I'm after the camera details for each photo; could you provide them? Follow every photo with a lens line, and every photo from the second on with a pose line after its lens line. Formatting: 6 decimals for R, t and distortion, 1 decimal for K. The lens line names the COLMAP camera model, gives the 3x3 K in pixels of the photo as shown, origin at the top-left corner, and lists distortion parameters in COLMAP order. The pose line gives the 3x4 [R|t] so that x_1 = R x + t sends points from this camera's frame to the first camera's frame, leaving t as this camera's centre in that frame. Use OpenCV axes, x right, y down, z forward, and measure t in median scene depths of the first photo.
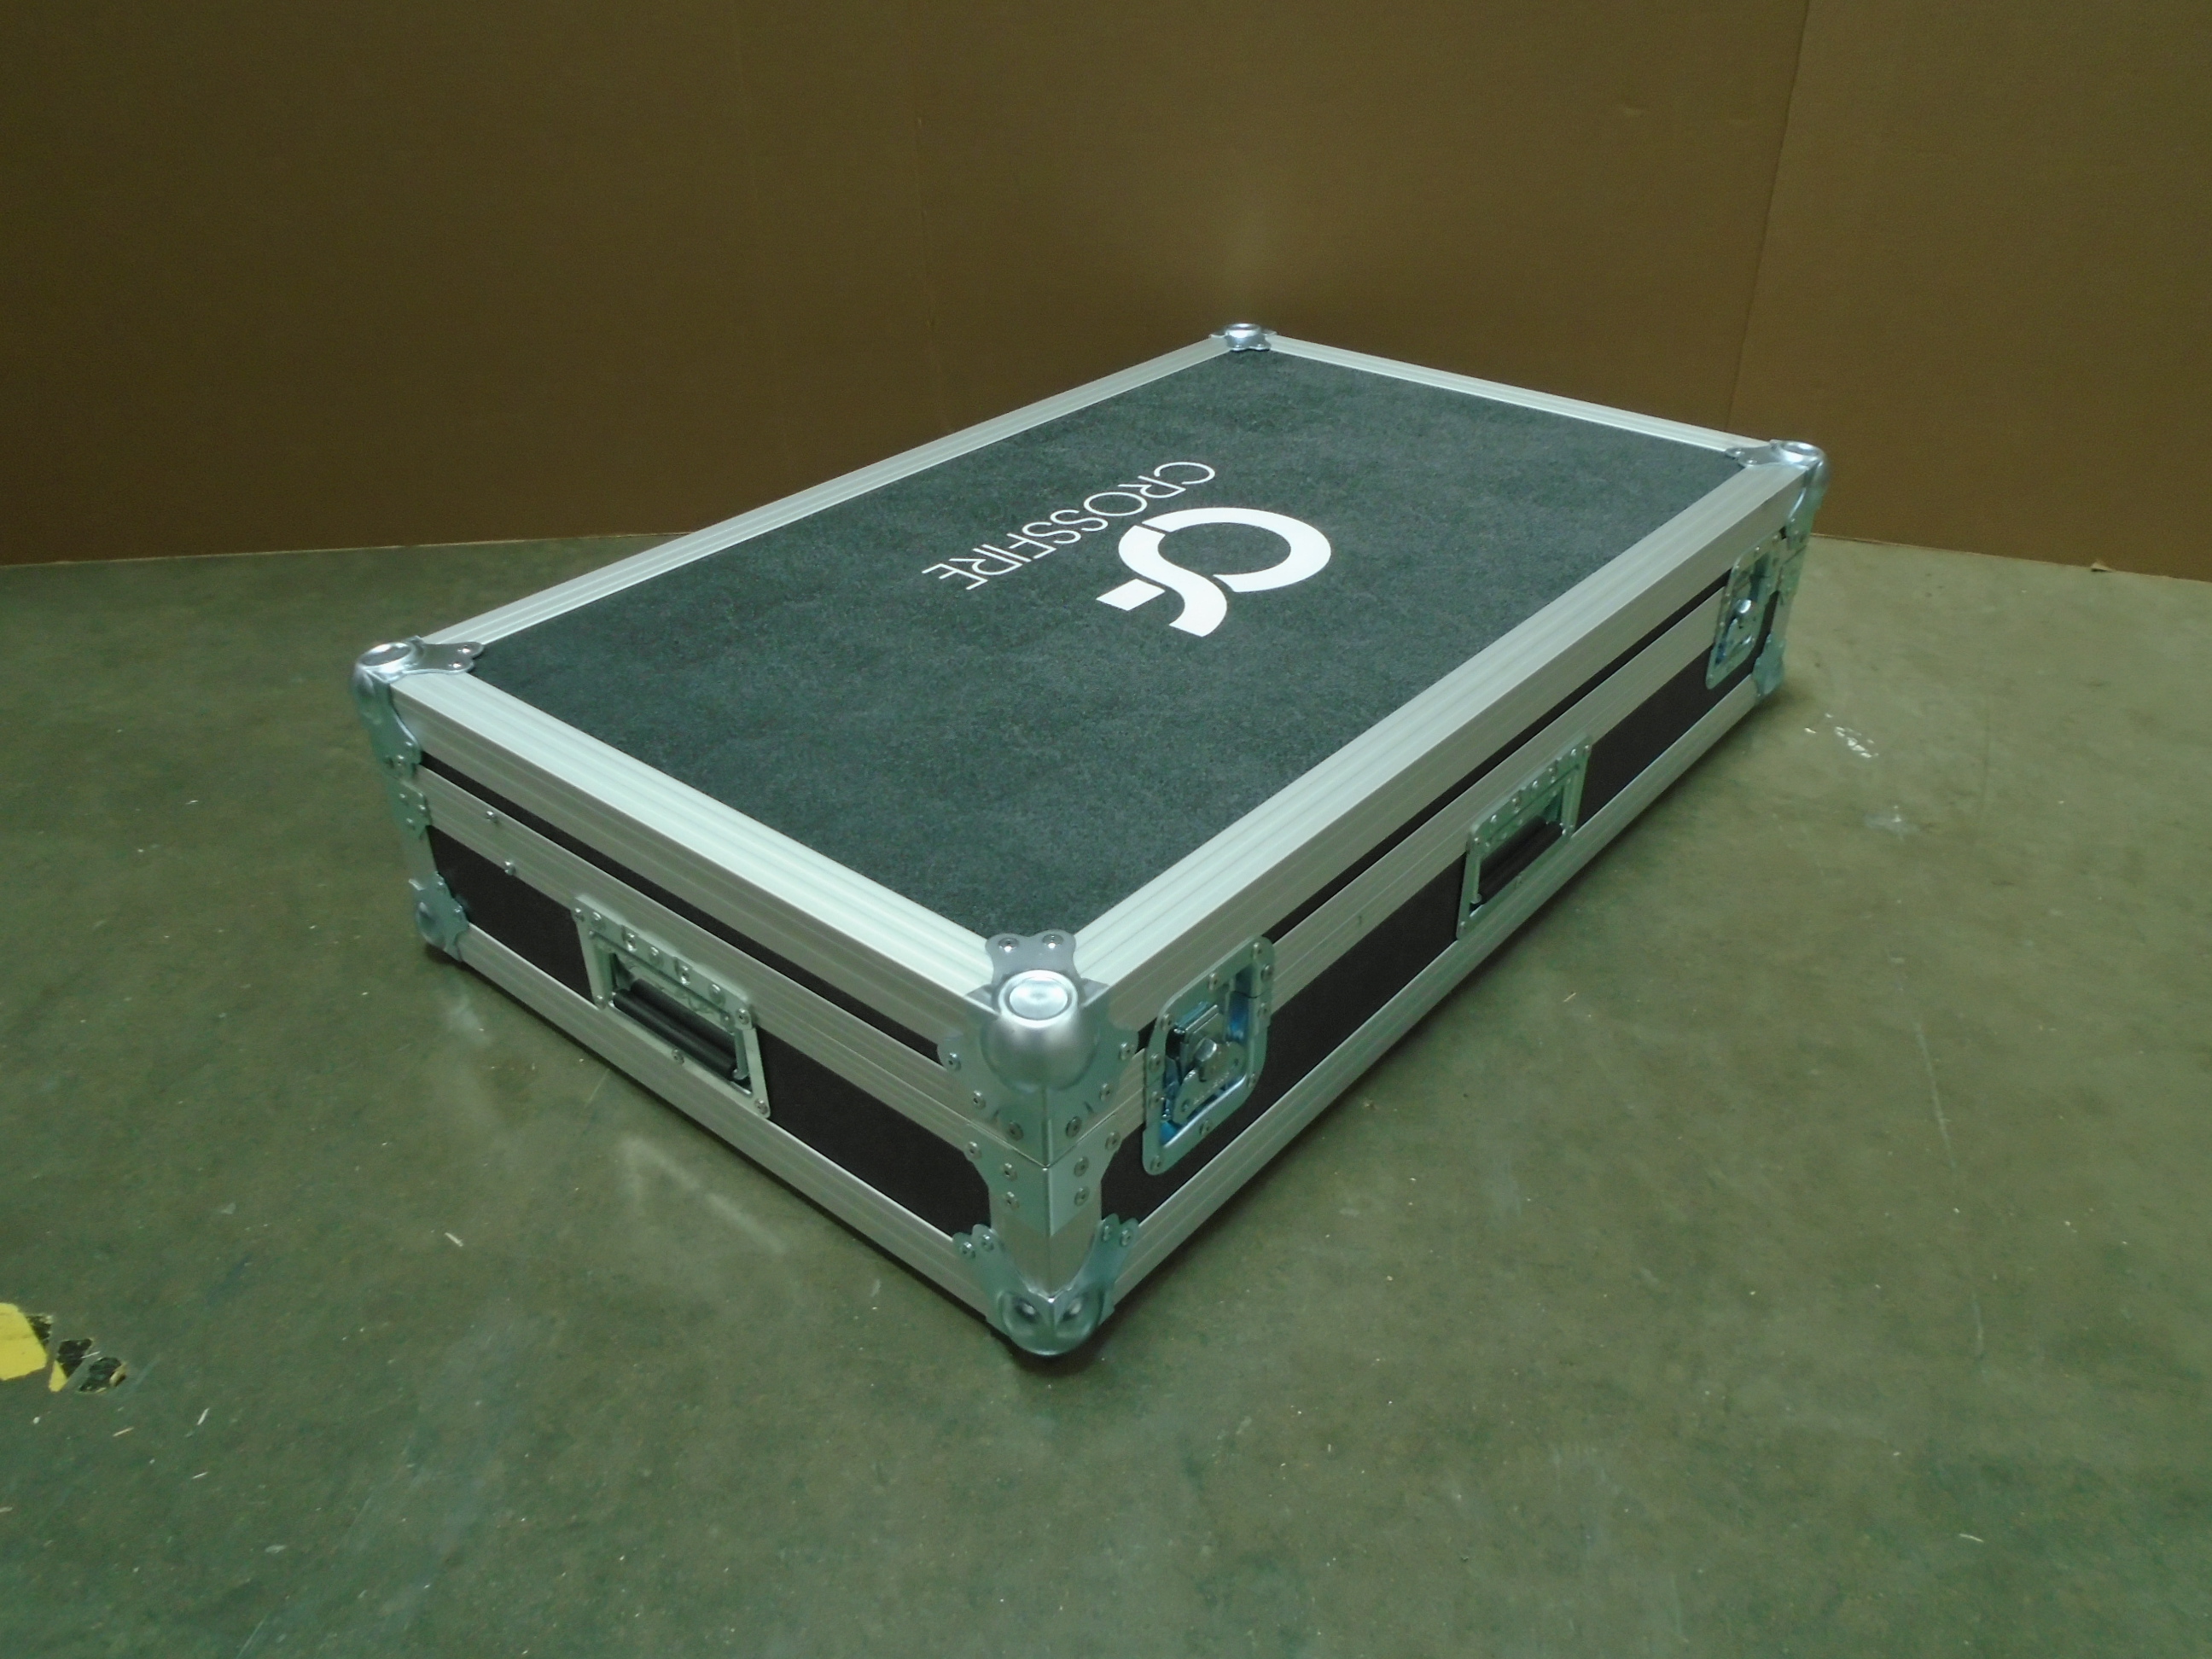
lens RADIAL K [[1679.8, 0, 1106.1], [0, 1679.8, 832.6], [0, 0, 1]] dist [-0.004626, -0.003483]
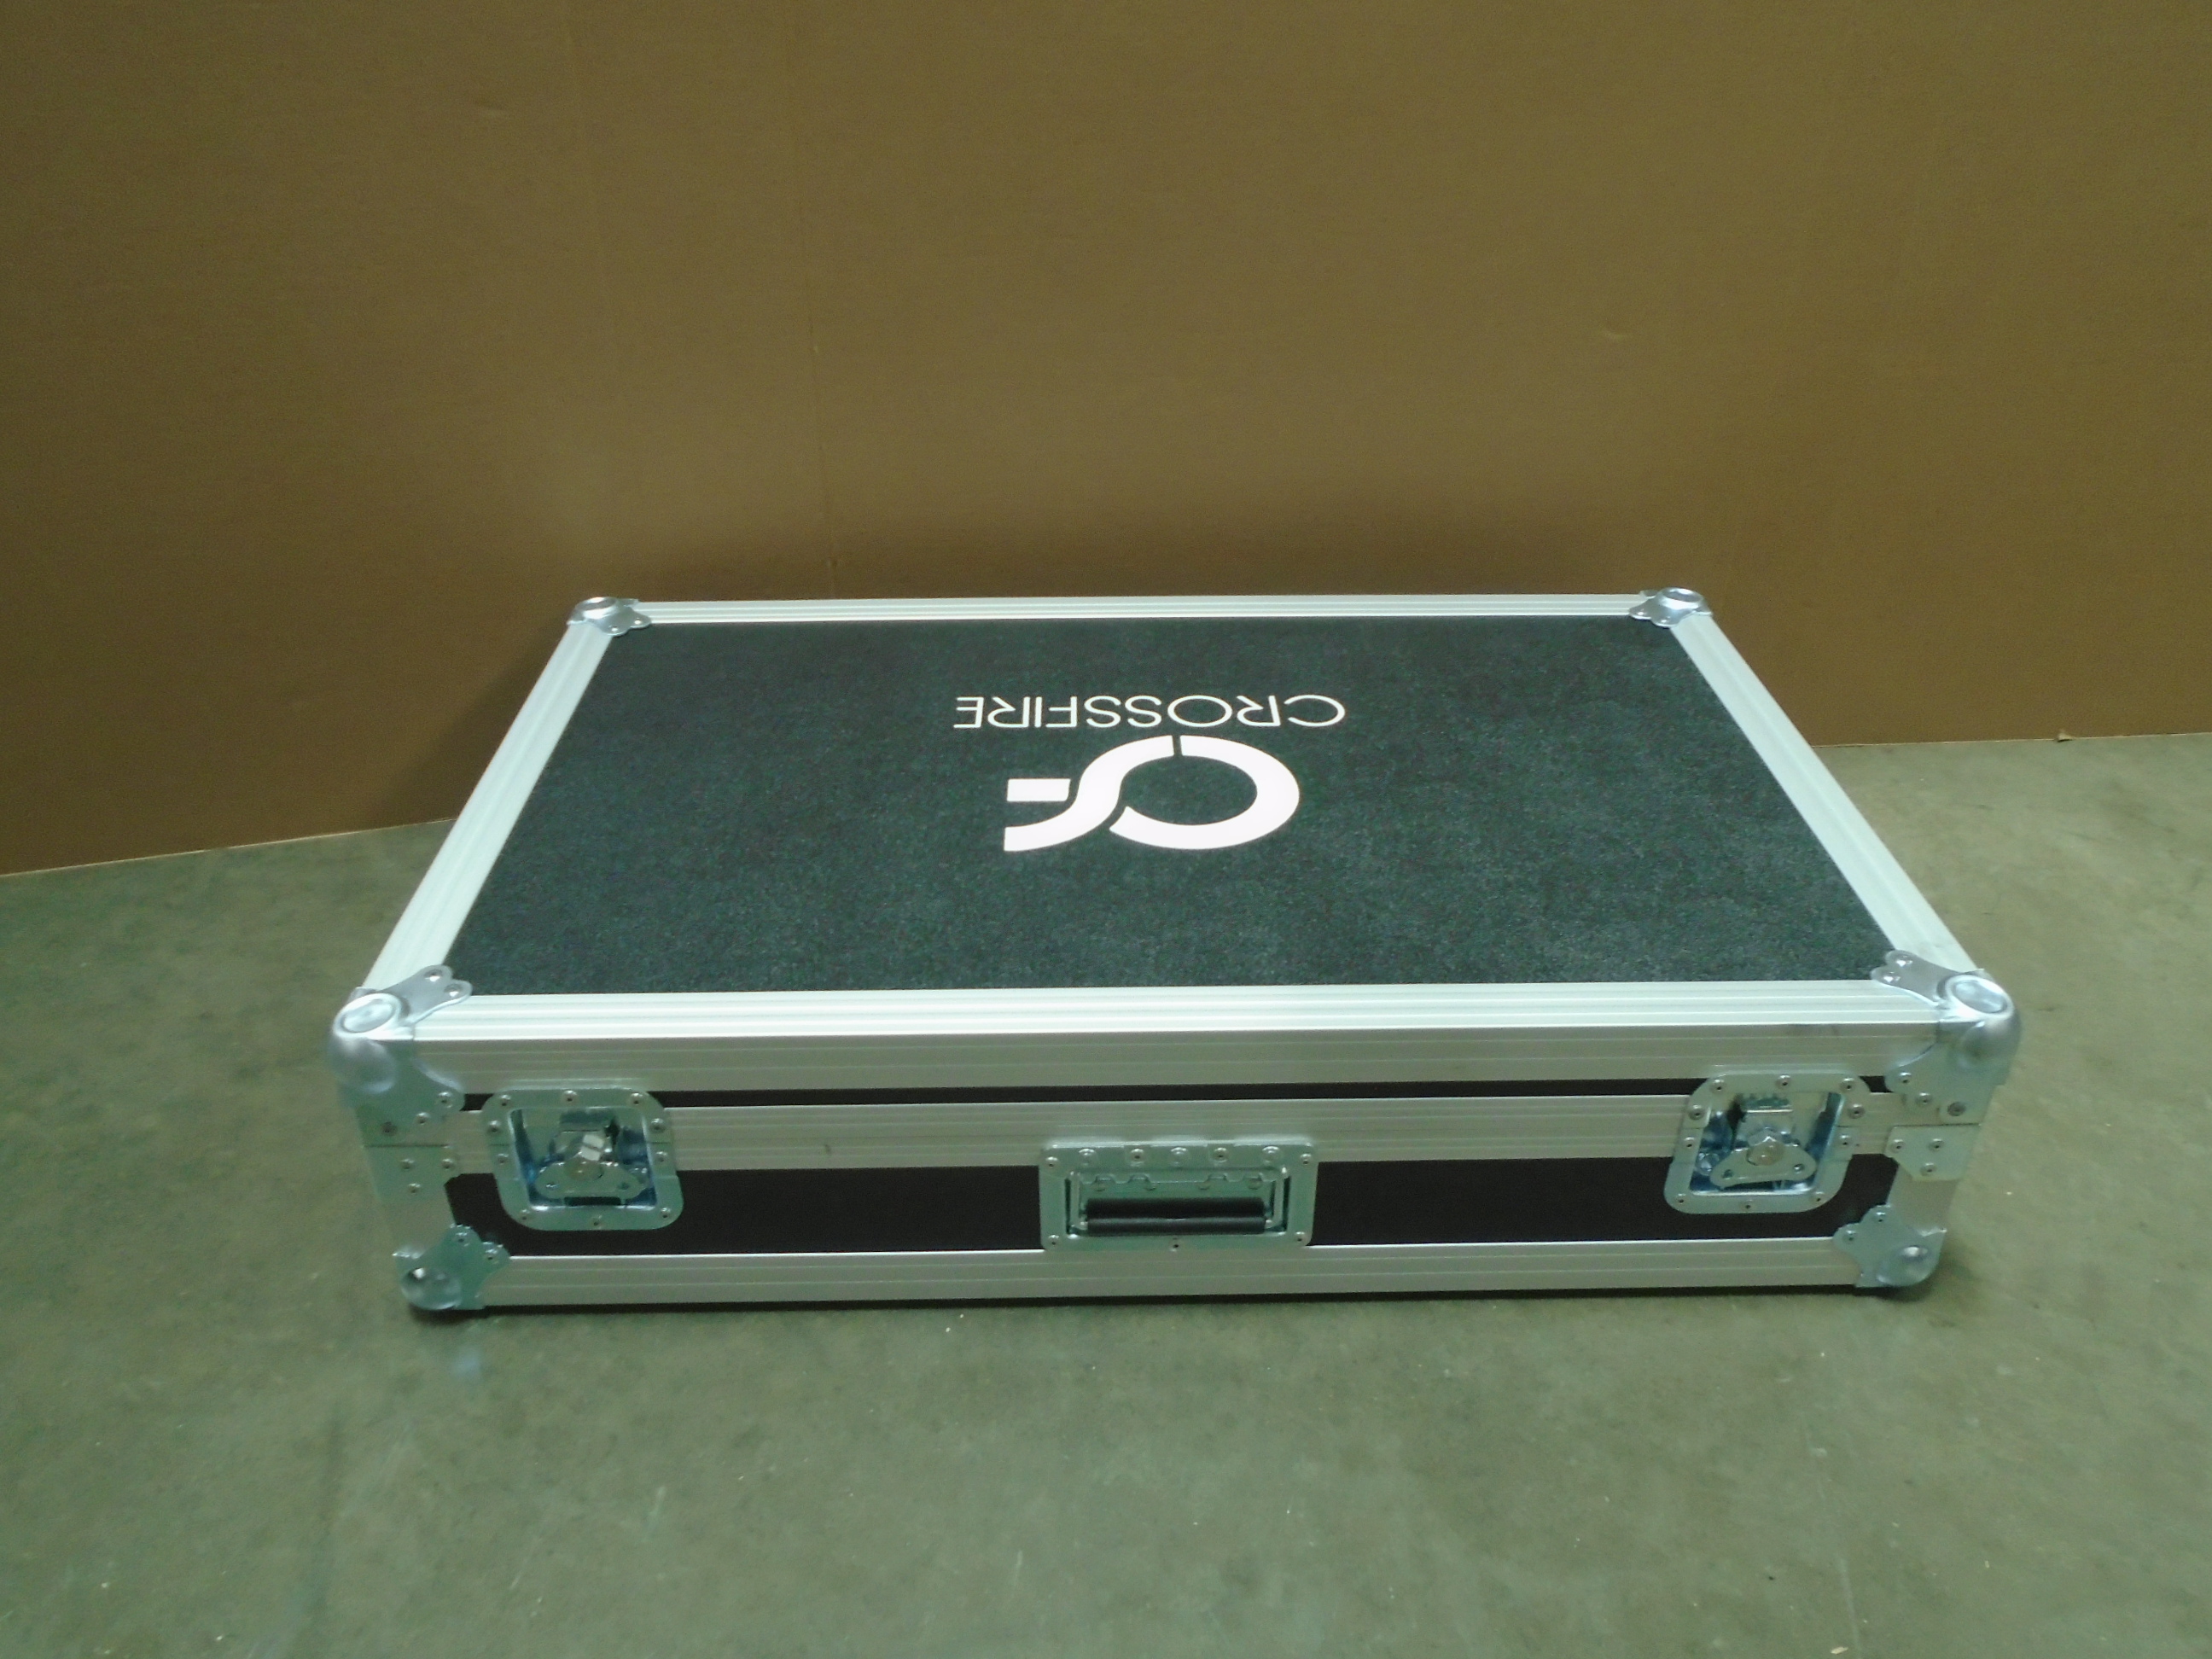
lens RADIAL K [[1679.8, 0, 1101.4], [0, 1679.8, 833.4], [0, 0, 1]] dist [-0.004626, -0.003483]
pose [[0.999695, -0.007092, 0.023659, 0.119985], [0.007123, 0.999974, -0.001233, -0.304583], [-0.023650, 0.001401, 0.999719, 0.213099]]
